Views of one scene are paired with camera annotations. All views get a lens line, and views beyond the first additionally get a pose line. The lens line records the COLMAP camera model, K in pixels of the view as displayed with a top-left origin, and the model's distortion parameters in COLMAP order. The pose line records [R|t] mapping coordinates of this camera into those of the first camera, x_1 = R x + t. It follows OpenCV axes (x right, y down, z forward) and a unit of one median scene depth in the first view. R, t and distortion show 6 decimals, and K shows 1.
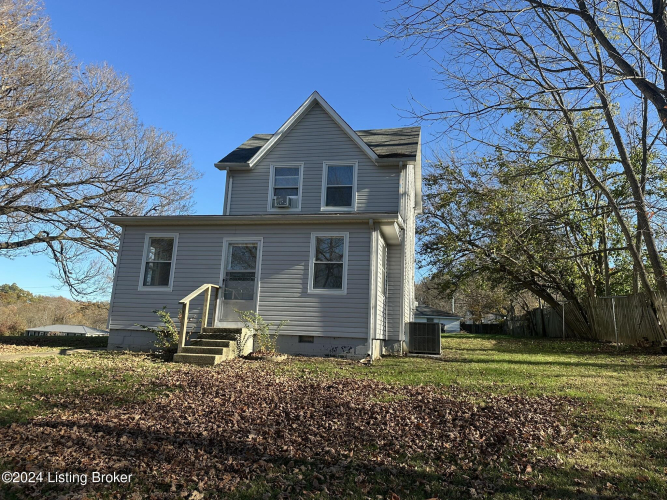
lens RADIAL K [[464.3, 0, 333.5], [0, 464.3, 250.0], [0, 0, 1]] dist [0.152263, -0.272833]
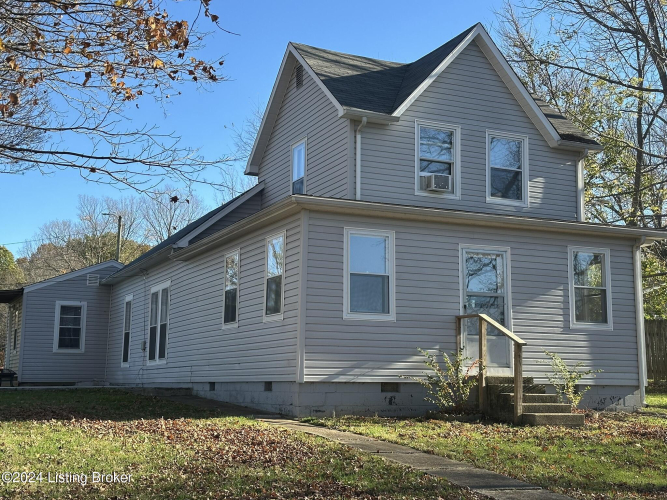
lens RADIAL K [[930.1, 0, 333.5], [0, 930.1, 250.0], [0, 0, 1]] dist [0.125126, -0.077799]
pose [[0.798883, 0.050351, 0.599375, -1.073647], [-0.084577, 0.995993, 0.029059, -0.036810], [-0.595511, -0.073908, 0.799941, 0.027222]]
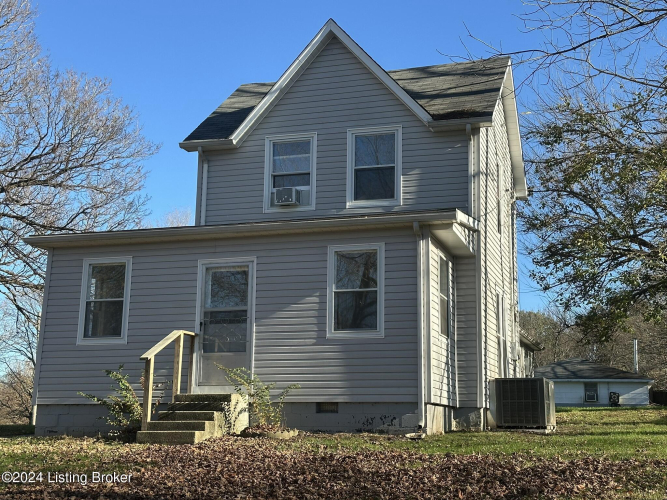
lens RADIAL K [[930.1, 0, 333.5], [0, 930.1, 250.0], [0, 0, 1]] dist [0.125126, -0.077799]
pose [[0.994995, -0.050139, -0.086440, 0.063649], [0.049209, 0.998706, -0.012853, -0.012411], [0.086973, 0.008535, 0.996174, -0.268758]]
